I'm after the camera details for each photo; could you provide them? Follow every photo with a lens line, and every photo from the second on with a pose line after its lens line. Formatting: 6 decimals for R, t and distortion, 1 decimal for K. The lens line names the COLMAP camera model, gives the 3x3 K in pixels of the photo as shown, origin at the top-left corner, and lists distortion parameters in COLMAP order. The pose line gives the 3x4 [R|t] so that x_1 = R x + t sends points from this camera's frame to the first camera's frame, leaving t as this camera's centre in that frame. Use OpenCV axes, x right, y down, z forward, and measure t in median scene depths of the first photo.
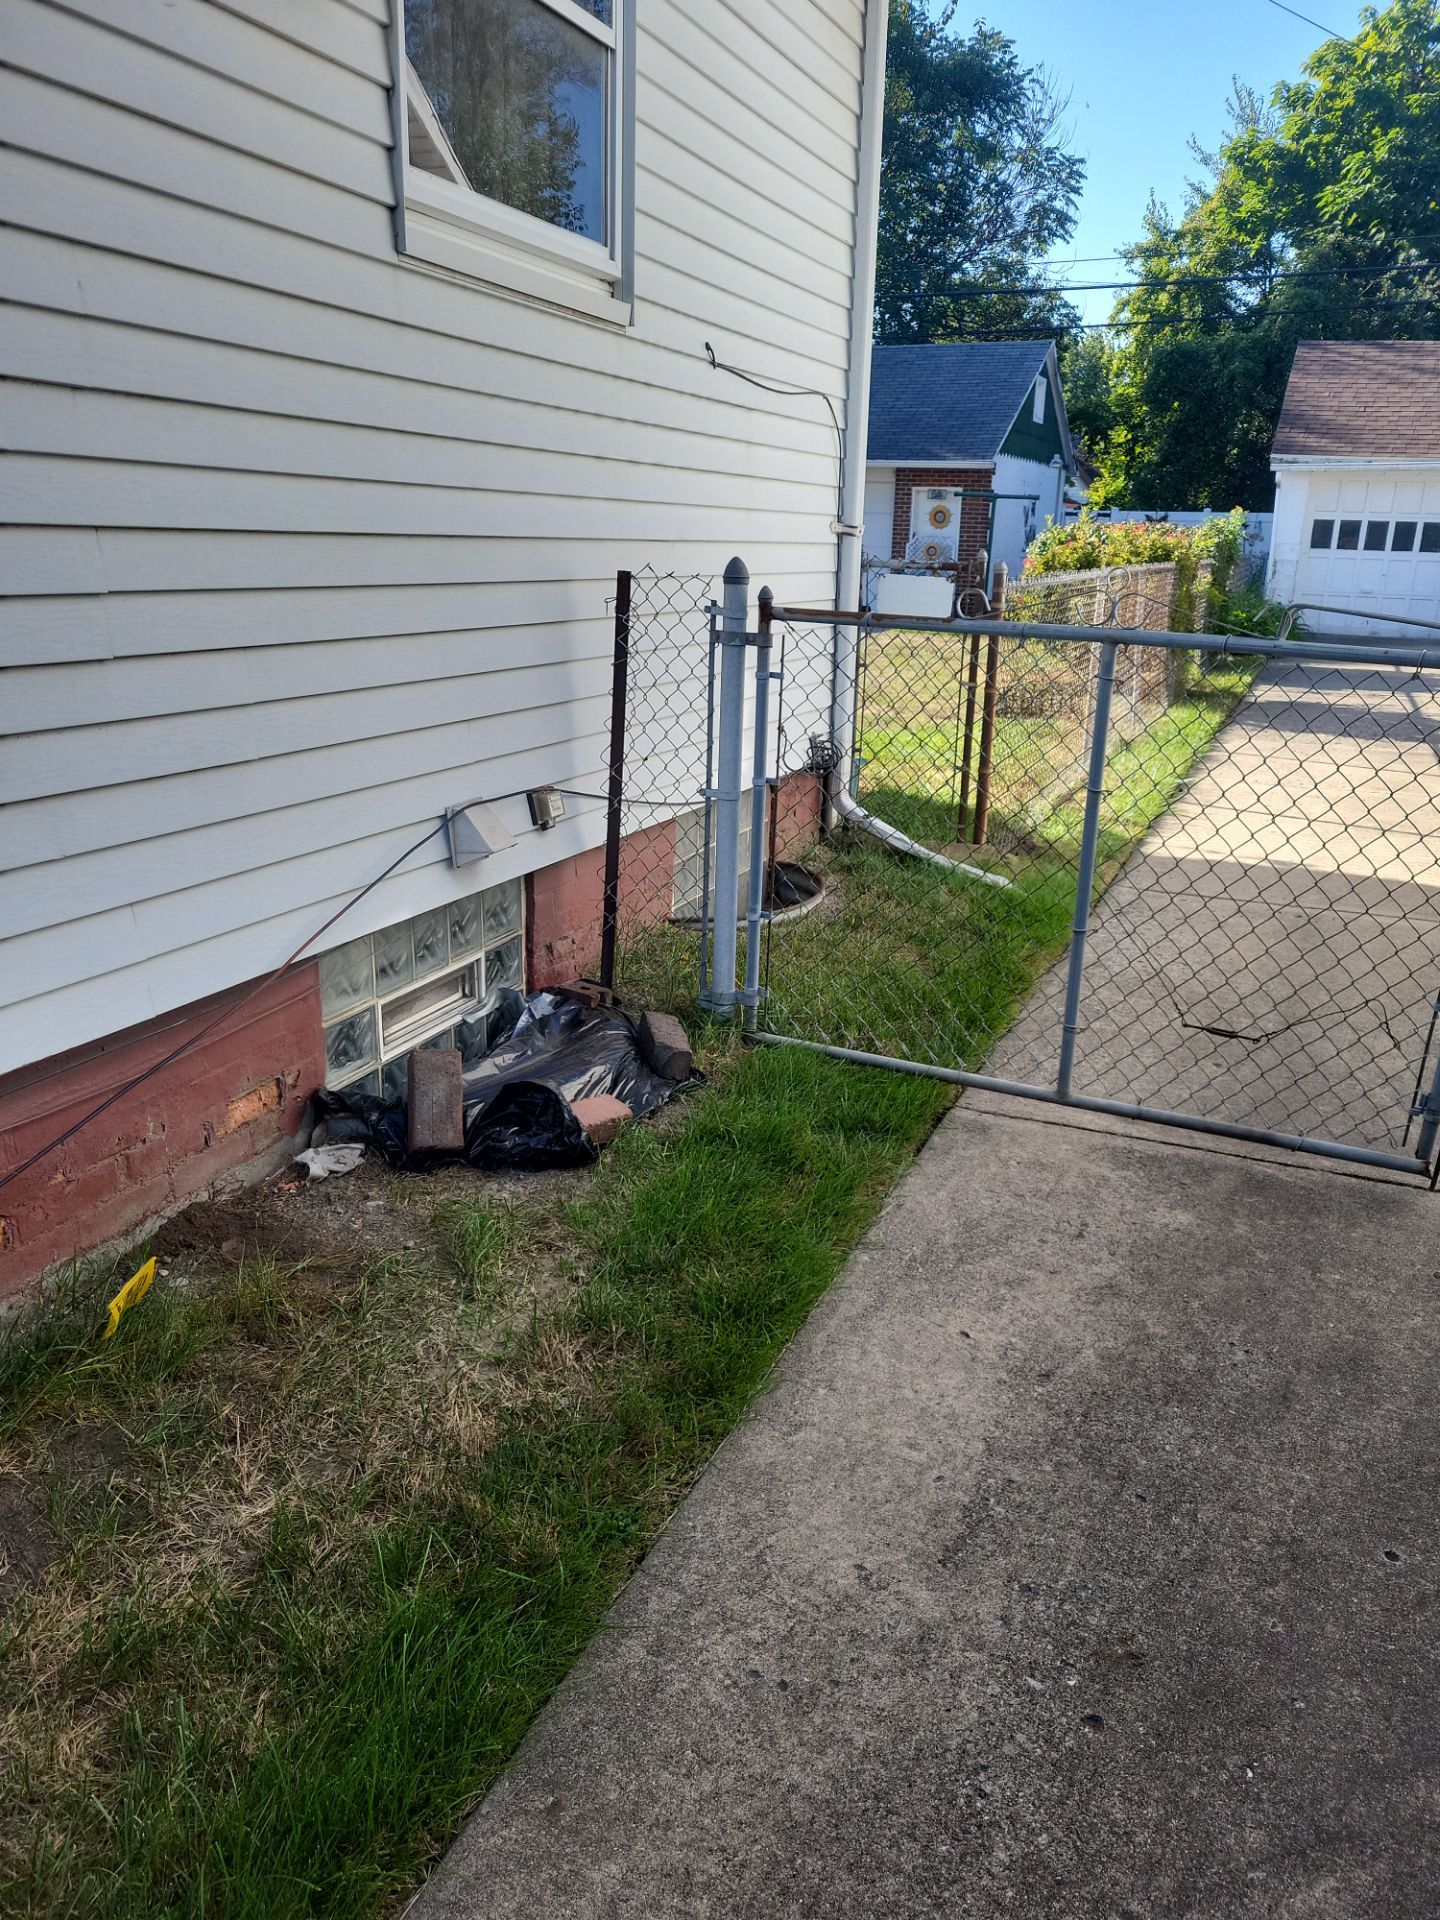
lens RADIAL K [[1422.2, 0, 736.8], [0, 1422.2, 962.1], [0, 0, 1]] dist [0.023706, 0.001749]
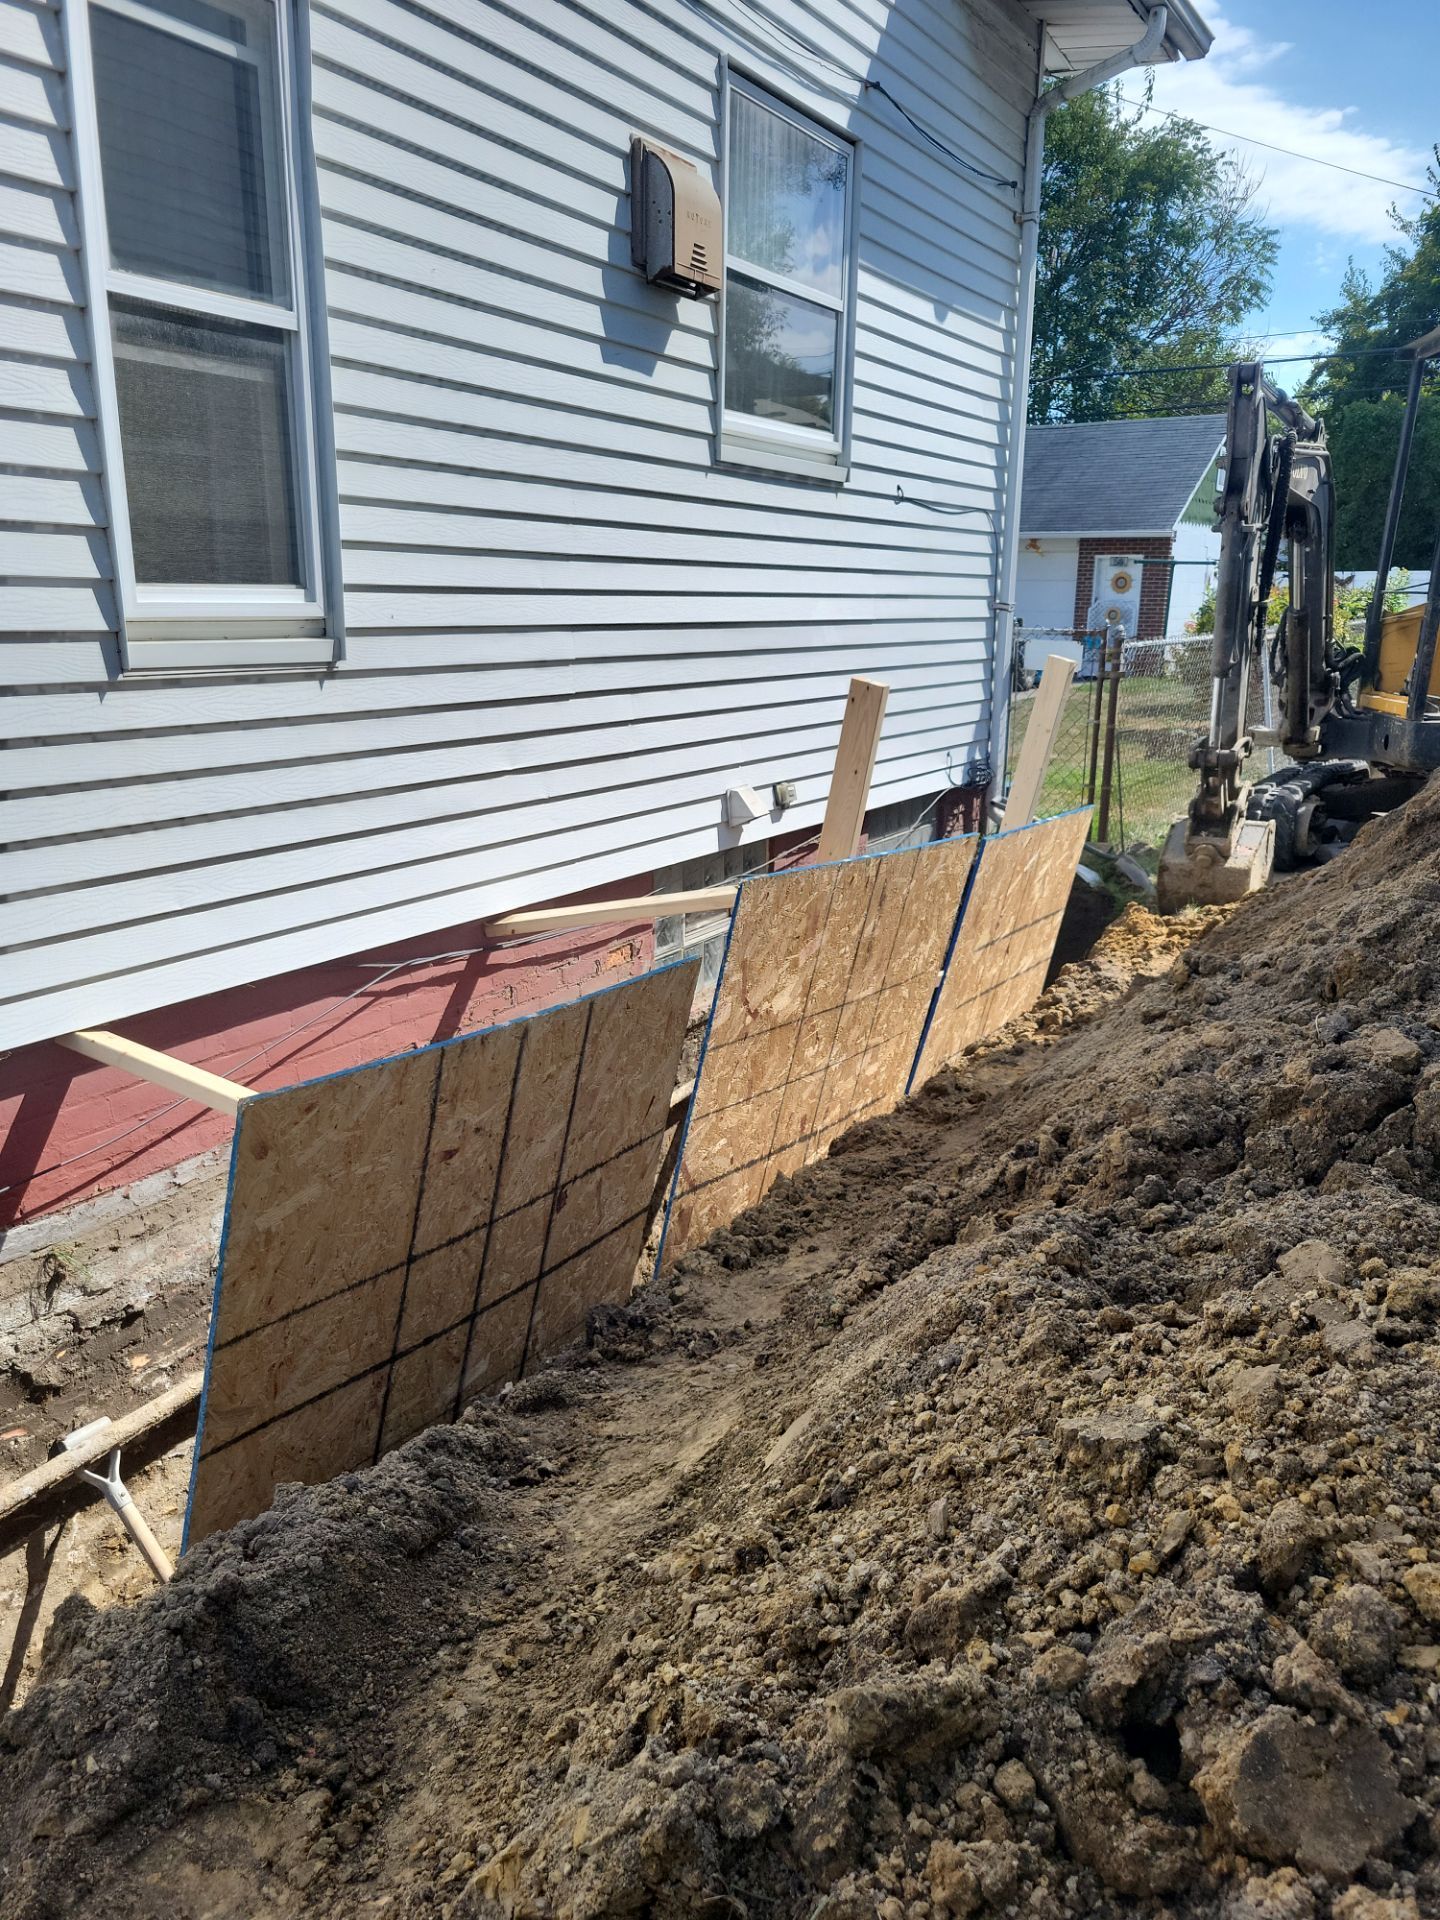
lens RADIAL K [[1422.2, 0, 726.6], [0, 1422.2, 968.6], [0, 0, 1]] dist [0.023706, 0.001749]
pose [[0.990563, 0.018144, -0.135849, 0.001890], [-0.023477, 0.999011, -0.037753, 0.016999], [0.135029, 0.040587, 0.990010, -0.063997]]
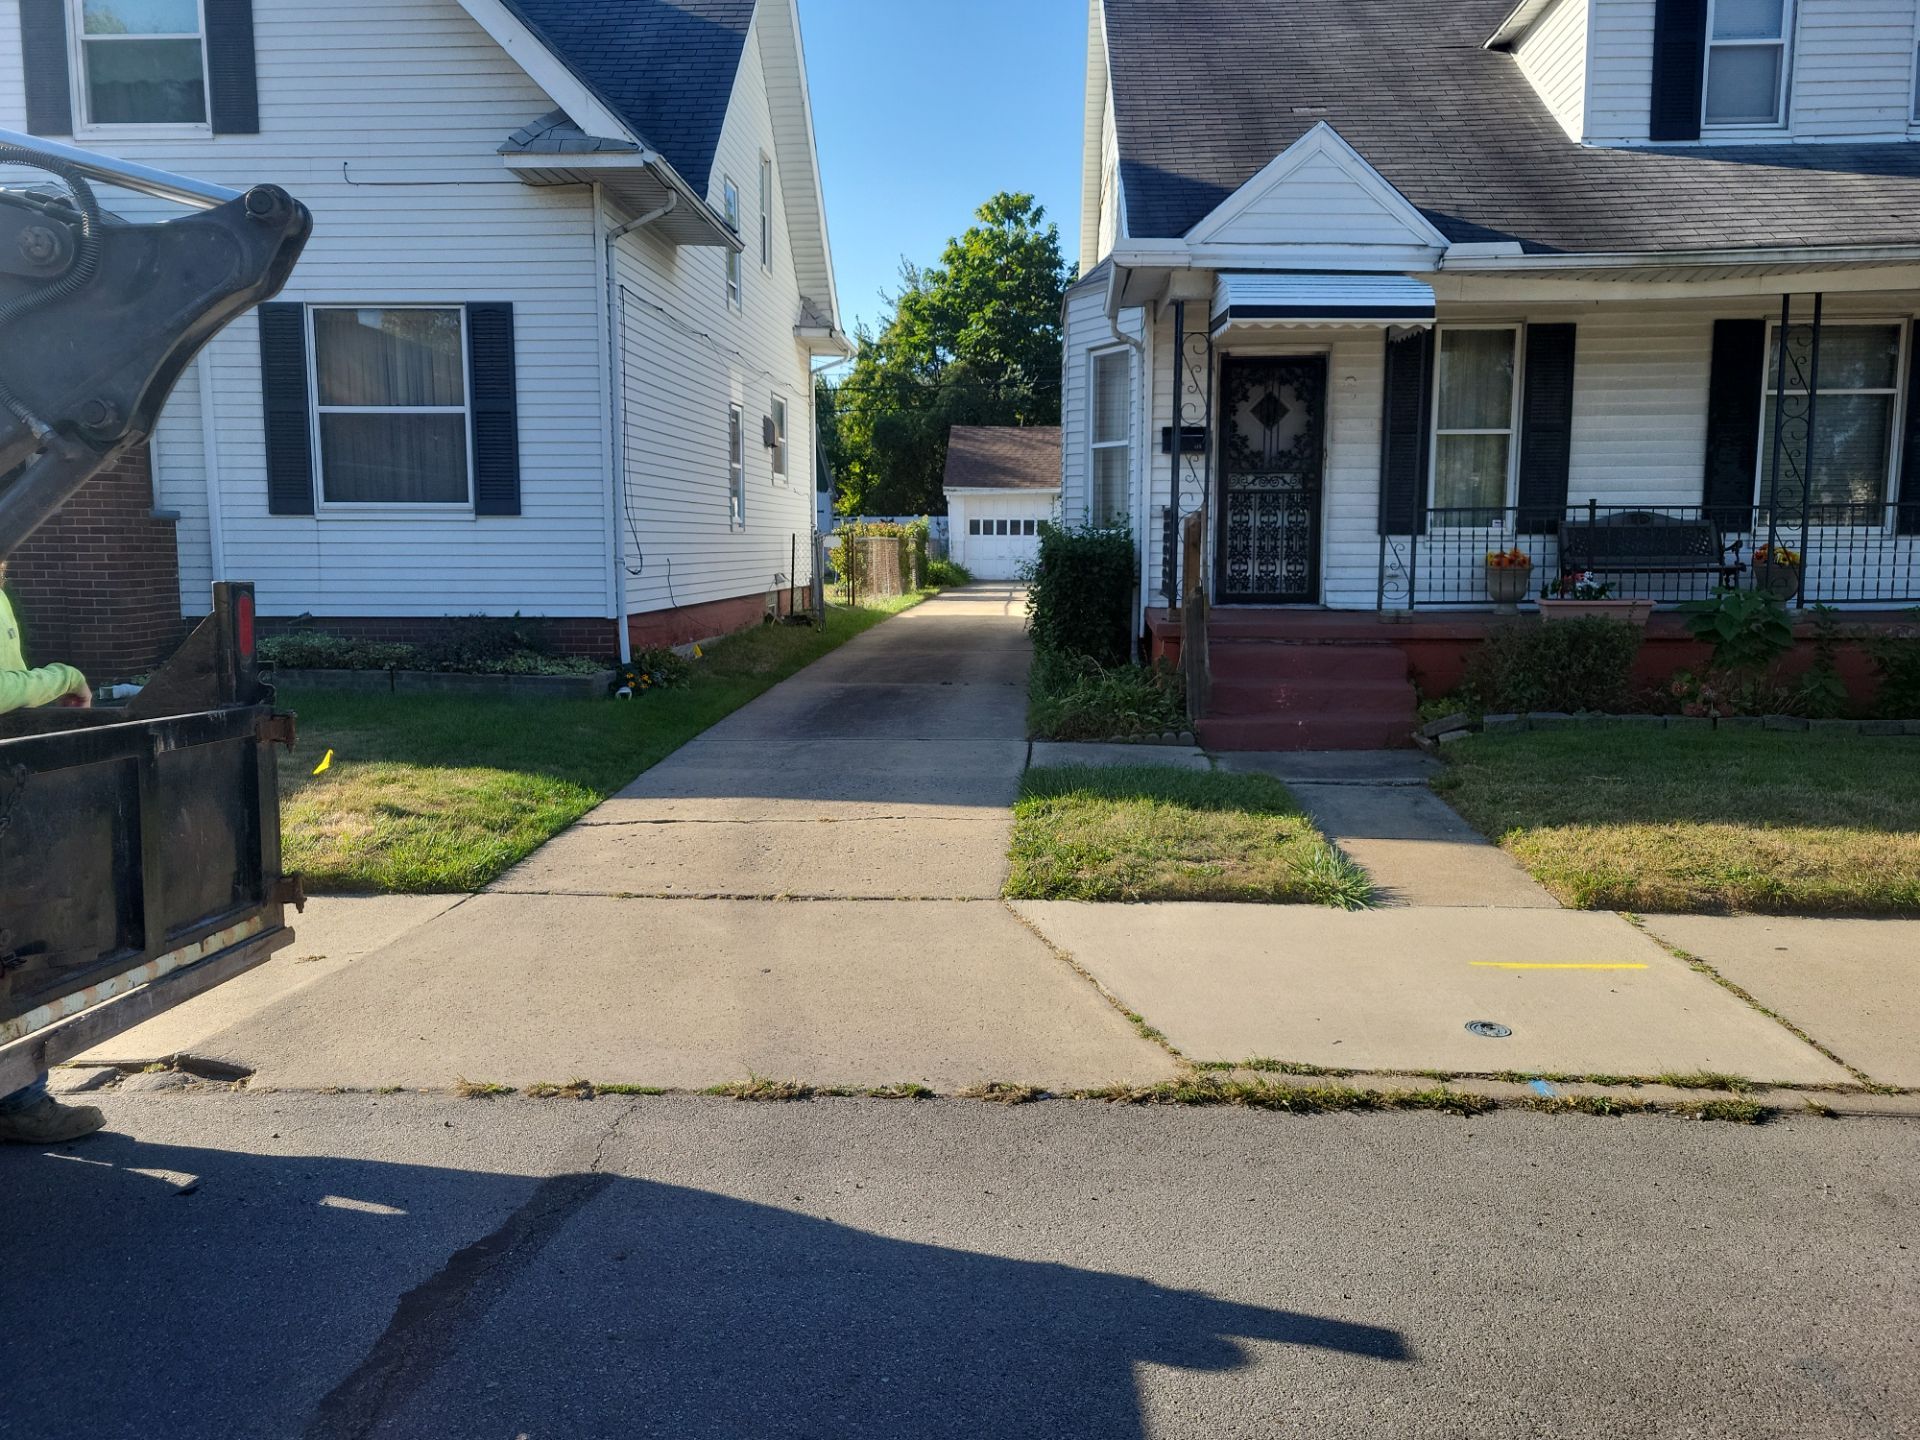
lens RADIAL K [[1422.2, 0, 966.1], [0, 1422.2, 702.8], [0, 0, 1]] dist [0.023706, 0.001749]
pose [[0.945321, -0.062925, 0.320013, -0.141995], [0.118302, 0.980542, -0.156659, 0.146457], [-0.303928, 0.185951, 0.934371, -0.469025]]
